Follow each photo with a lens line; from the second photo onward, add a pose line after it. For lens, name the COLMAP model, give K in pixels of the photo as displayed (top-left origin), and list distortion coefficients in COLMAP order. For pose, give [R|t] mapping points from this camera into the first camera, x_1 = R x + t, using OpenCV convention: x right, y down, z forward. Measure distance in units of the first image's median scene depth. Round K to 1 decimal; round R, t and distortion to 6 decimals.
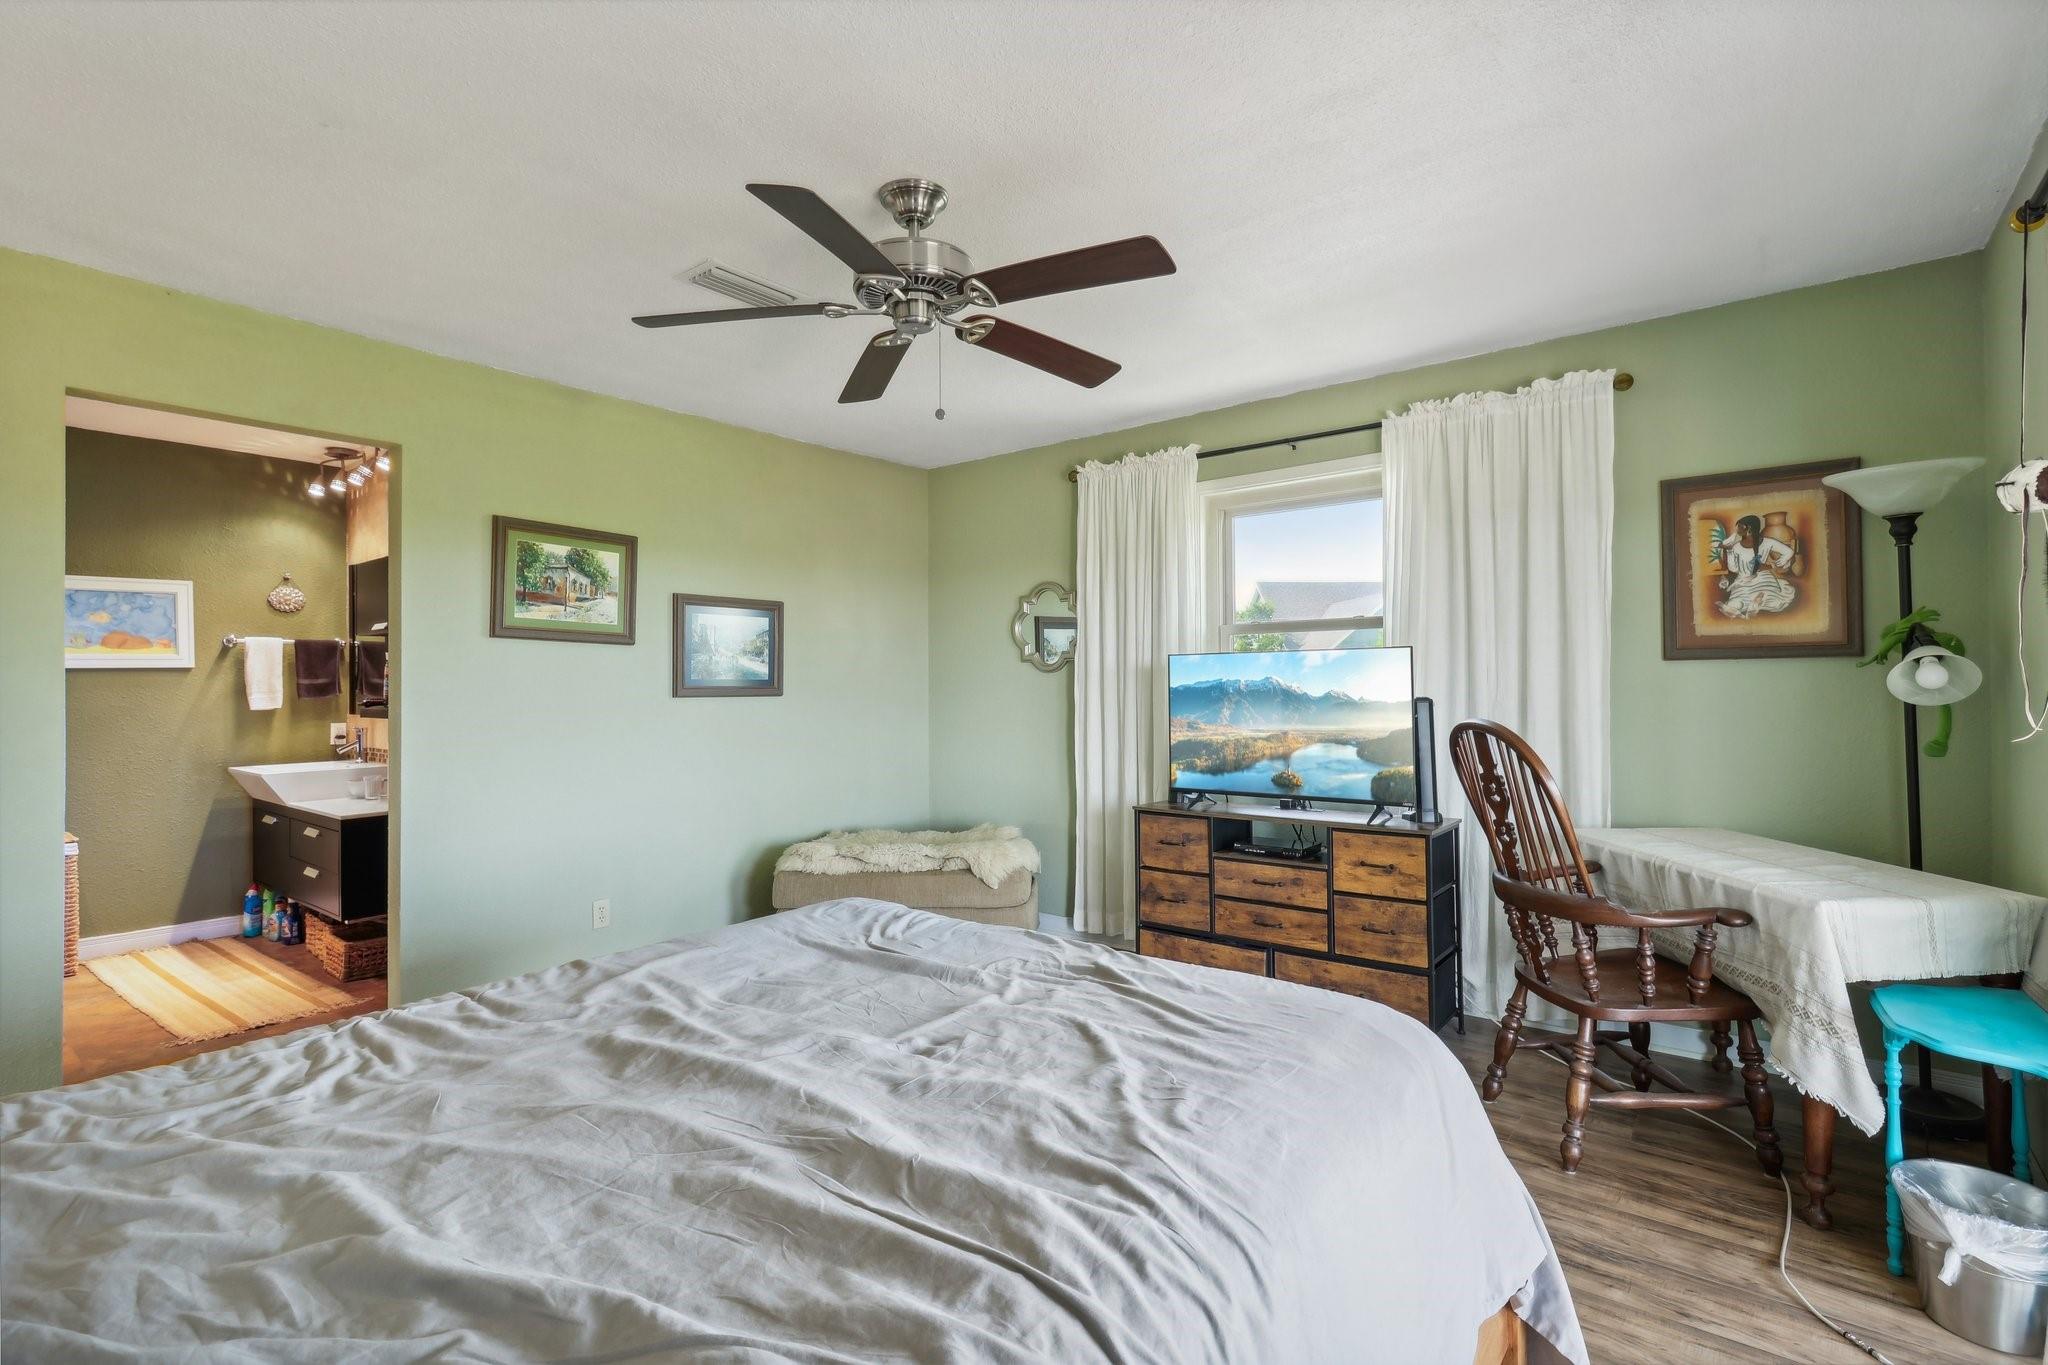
lens RADIAL K [[959.3, 0, 1030.7], [0, 959.3, 681.7], [0, 0, 1]] dist [0.002565, 0.000510]
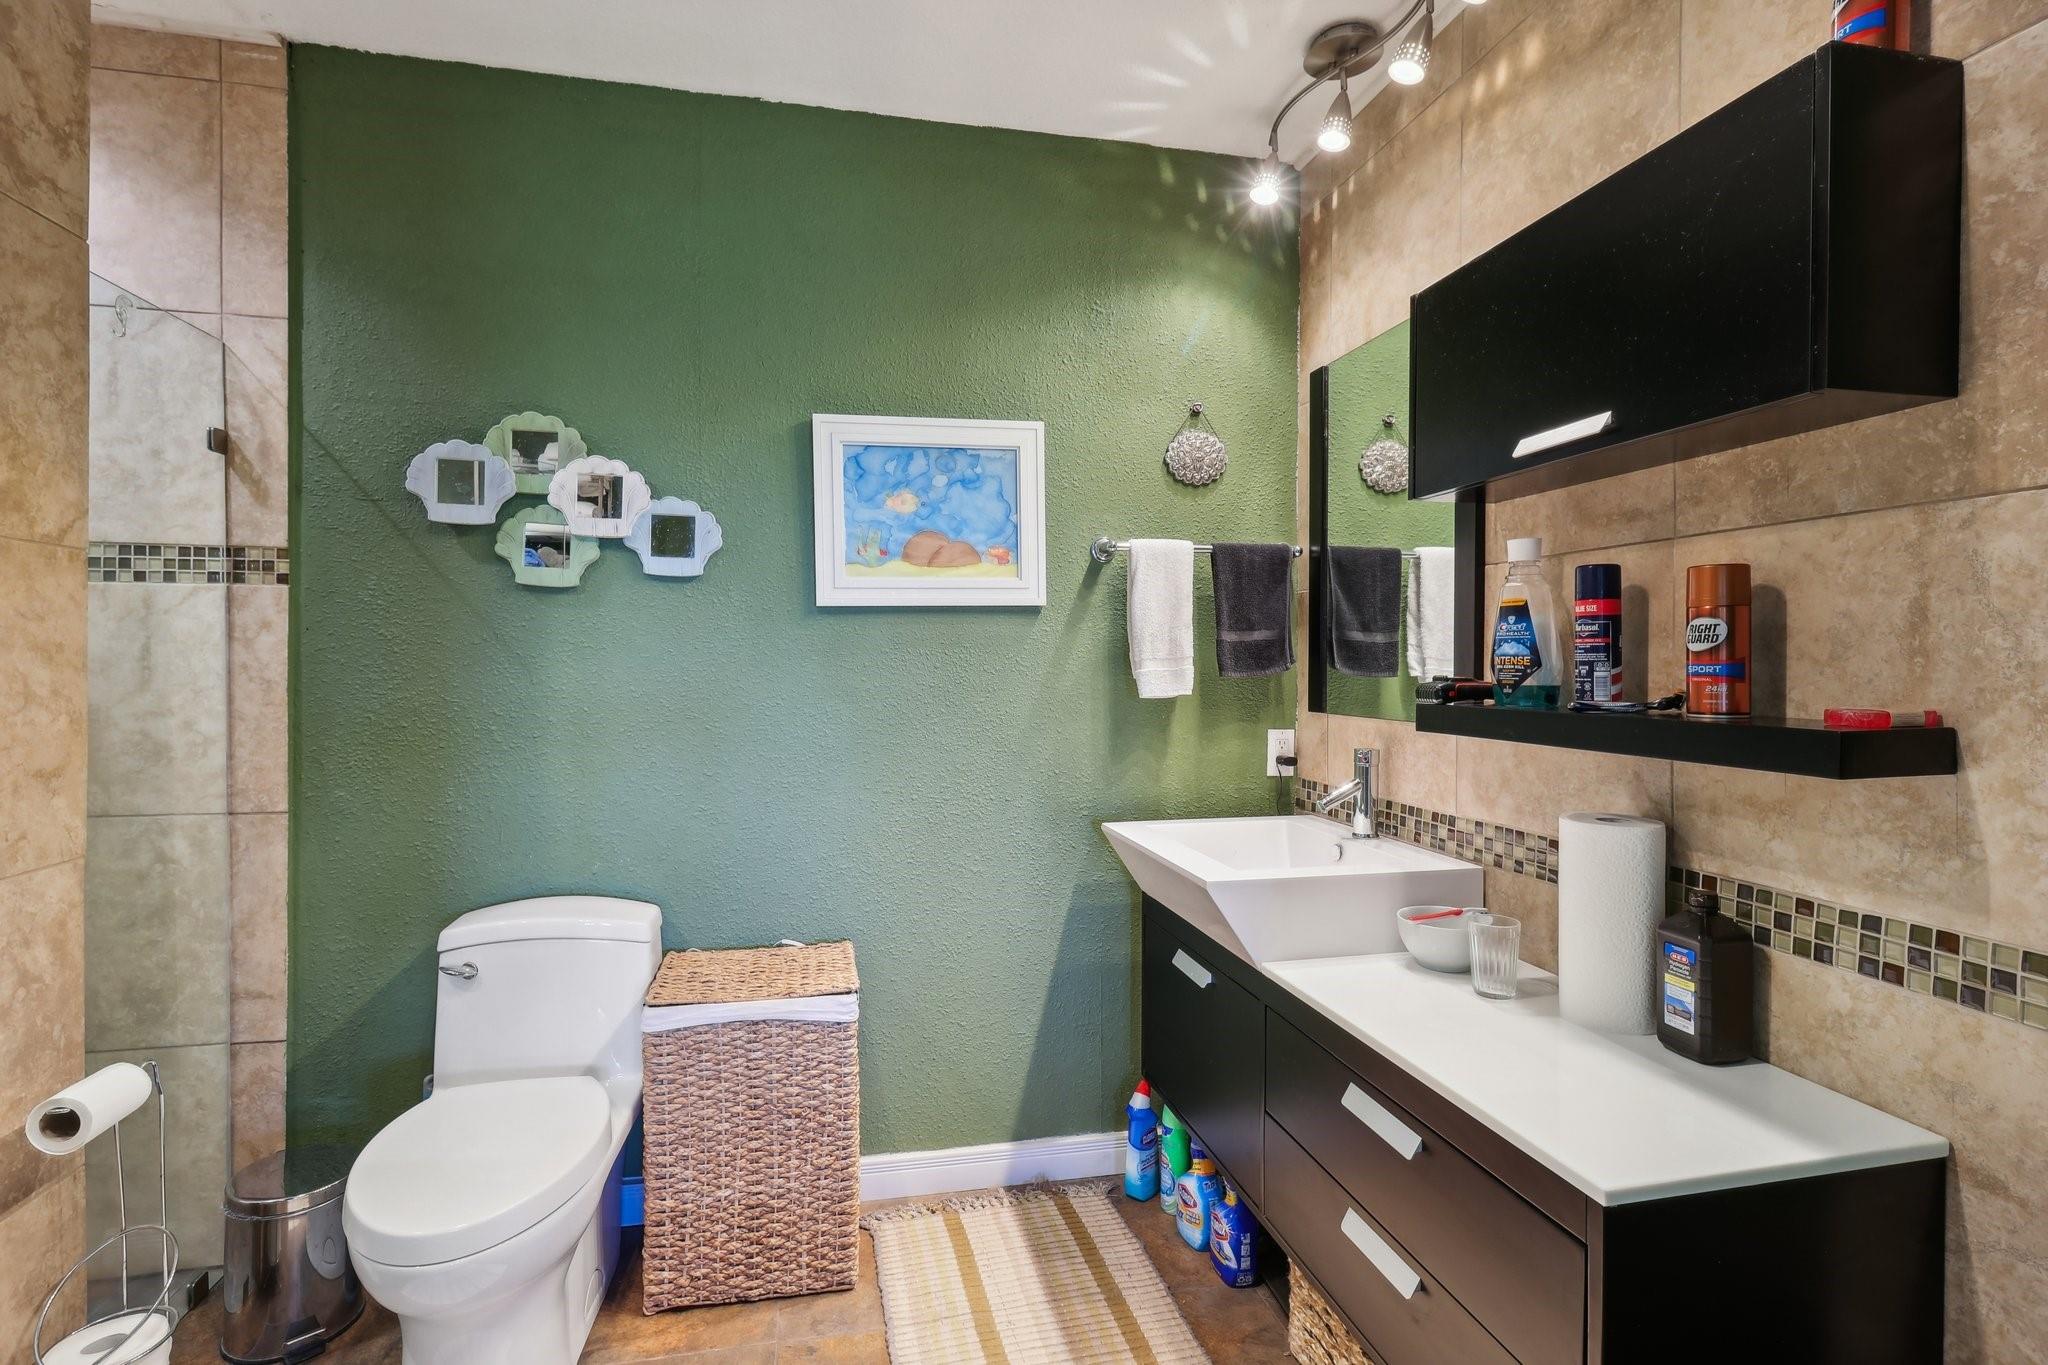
lens RADIAL K [[959.3, 0, 1013.1], [0, 959.3, 671.9], [0, 0, 1]] dist [0.002565, 0.000510]
pose [[0.767427, 0.002554, -0.641132, -0.568777], [-0.002818, 0.999996, 0.000611, 0.017028], [0.641131, 0.001338, 0.767431, 0.616002]]
